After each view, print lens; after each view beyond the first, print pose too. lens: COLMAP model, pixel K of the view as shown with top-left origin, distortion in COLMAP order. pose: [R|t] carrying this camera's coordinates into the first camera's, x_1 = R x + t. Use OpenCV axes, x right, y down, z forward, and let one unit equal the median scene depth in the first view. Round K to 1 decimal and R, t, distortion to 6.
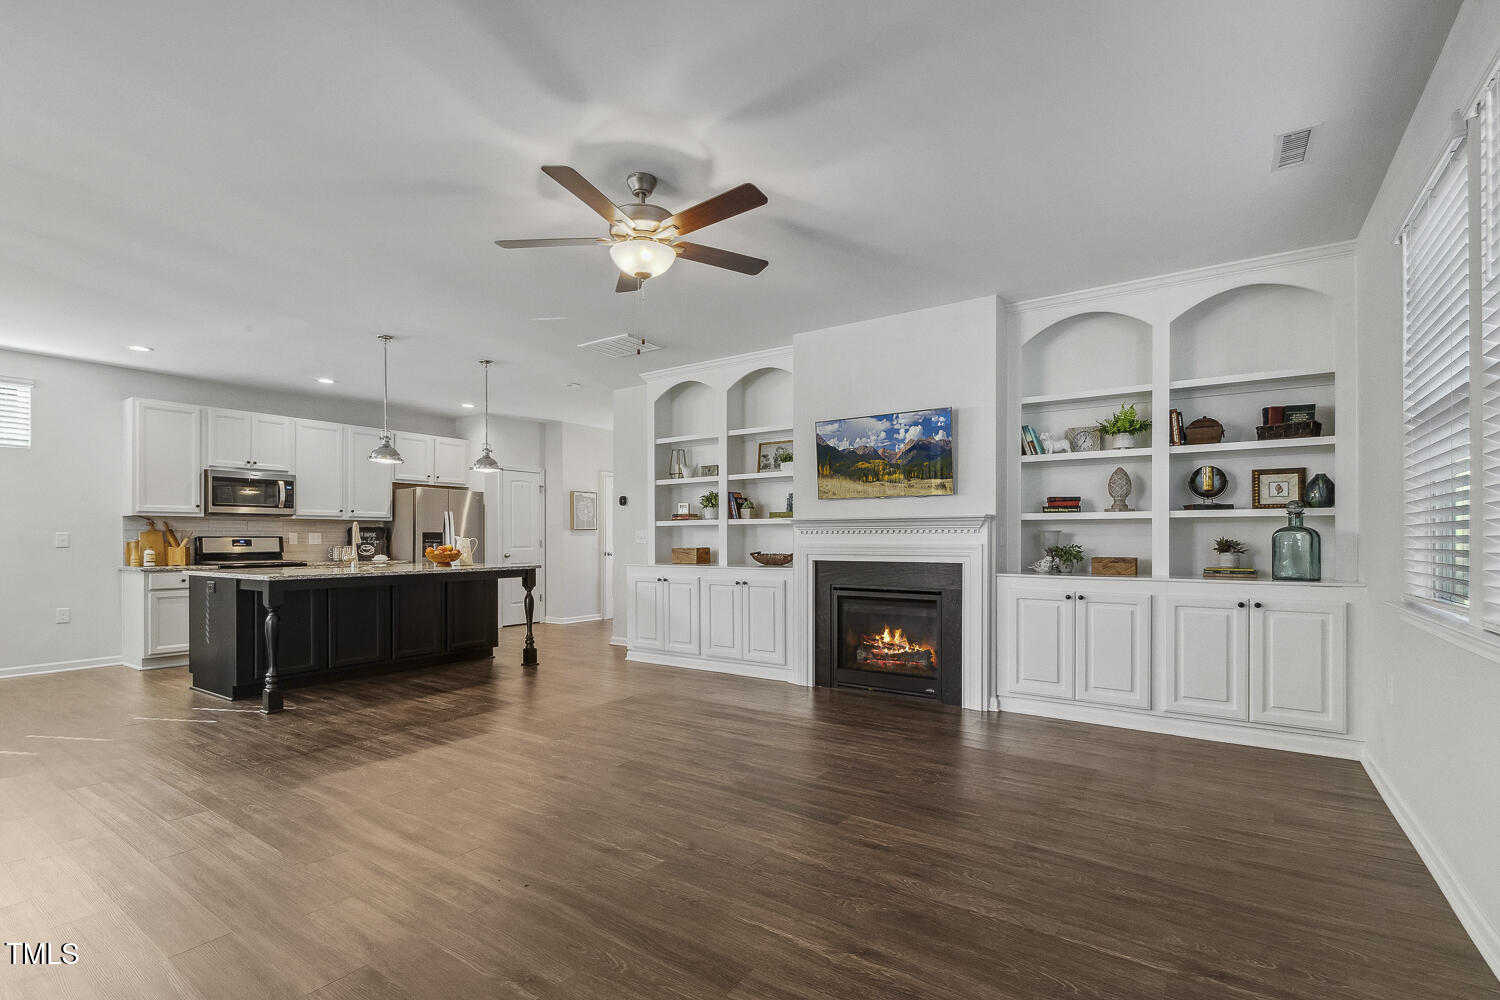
lens RADIAL K [[667.8, 0, 750.9], [0, 667.8, 536.6], [0, 0, 1]] dist [0.001203, 0.000586]
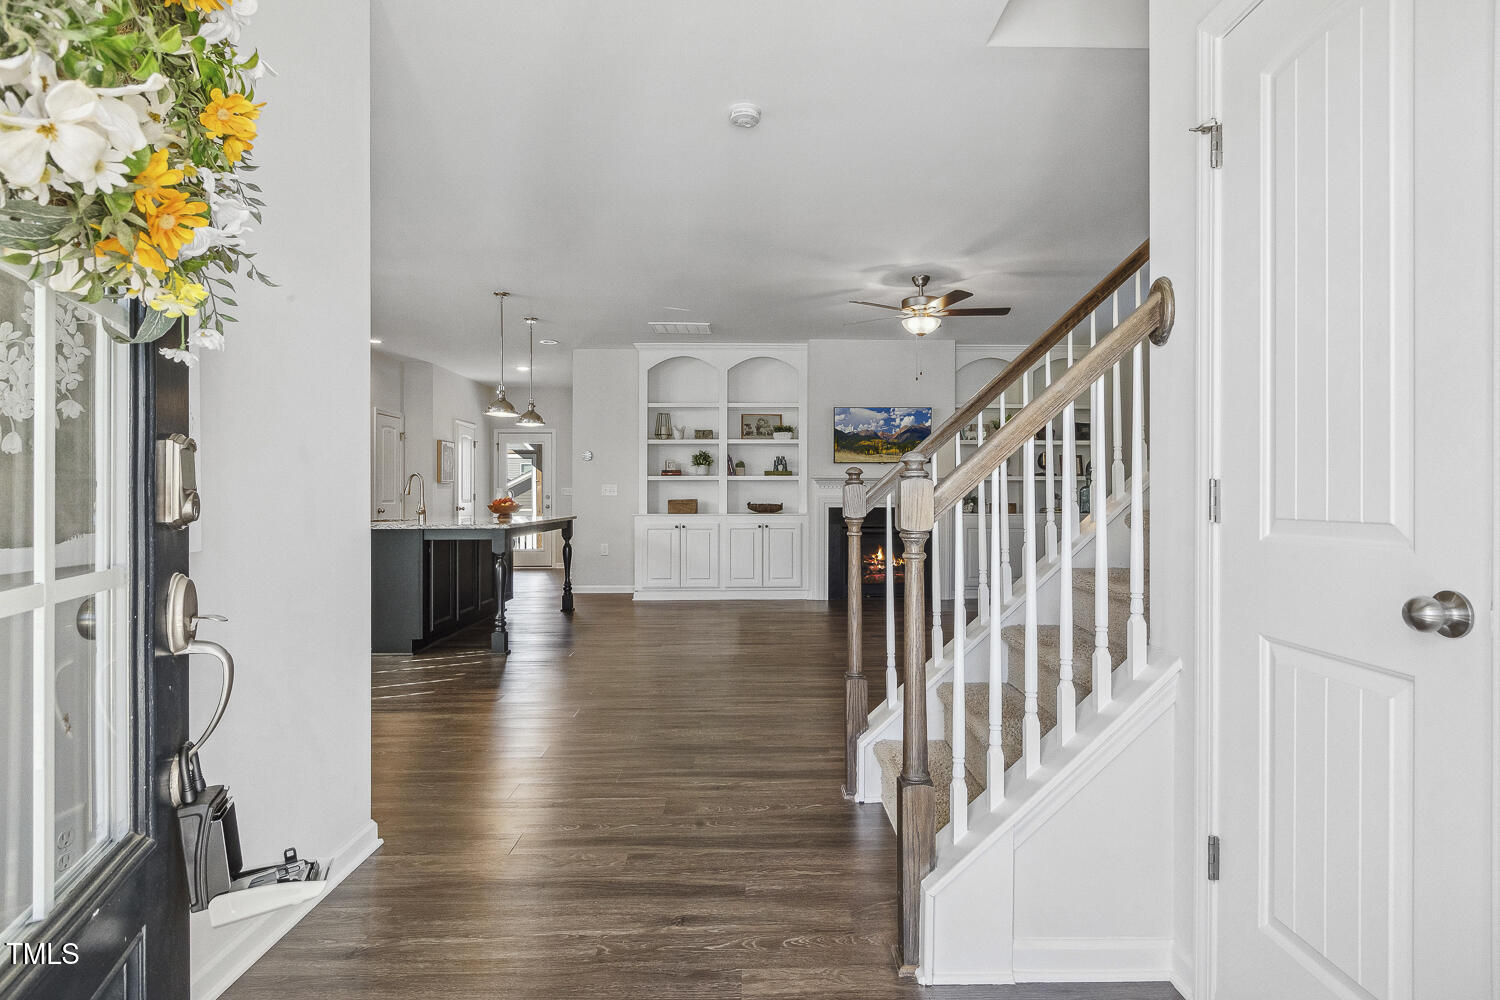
lens RADIAL K [[765.4, 0, 749.1], [0, 765.4, 496.3], [0, 0, 1]] dist [0.002452, 0.000055]
pose [[0.807539, -0.002483, 0.589809, -0.869359], [-0.002991, 0.999961, 0.008304, -0.000538], [-0.589806, -0.008470, 0.807500, -0.157777]]
